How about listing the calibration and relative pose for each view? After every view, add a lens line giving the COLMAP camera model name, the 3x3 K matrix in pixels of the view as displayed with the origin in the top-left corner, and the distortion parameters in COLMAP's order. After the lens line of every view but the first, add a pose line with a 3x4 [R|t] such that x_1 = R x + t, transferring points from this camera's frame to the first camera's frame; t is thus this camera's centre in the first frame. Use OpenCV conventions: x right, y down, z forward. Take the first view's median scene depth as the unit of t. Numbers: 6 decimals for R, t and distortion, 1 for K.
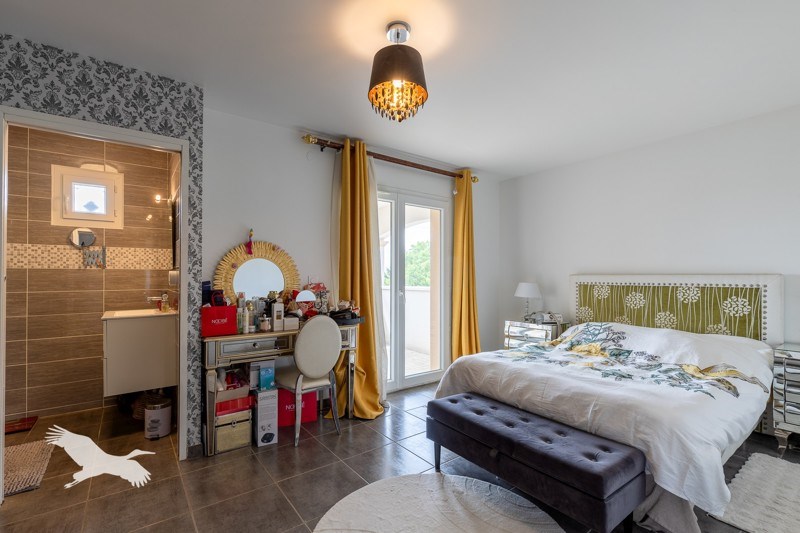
lens RADIAL K [[358.0, 0, 400.0], [0, 358.0, 266.5], [0, 0, 1]] dist [0.000454, 0.000086]
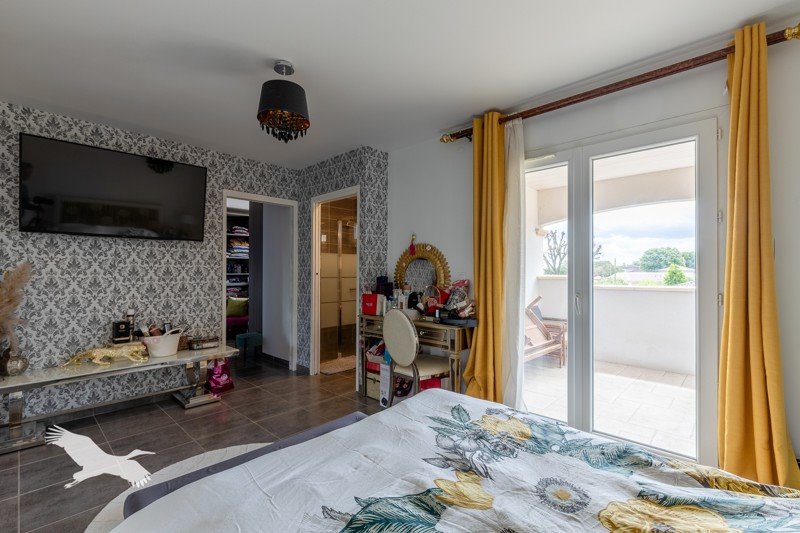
lens RADIAL K [[358.0, 0, 400.0], [0, 358.0, 266.5], [0, 0, 1]] dist [0.000454, 0.000086]
pose [[0.174567, -0.018972, -0.984462, 0.779485], [0.024944, 0.999579, -0.014840, 0.020905], [0.984329, -0.021966, 0.174967, 0.739527]]
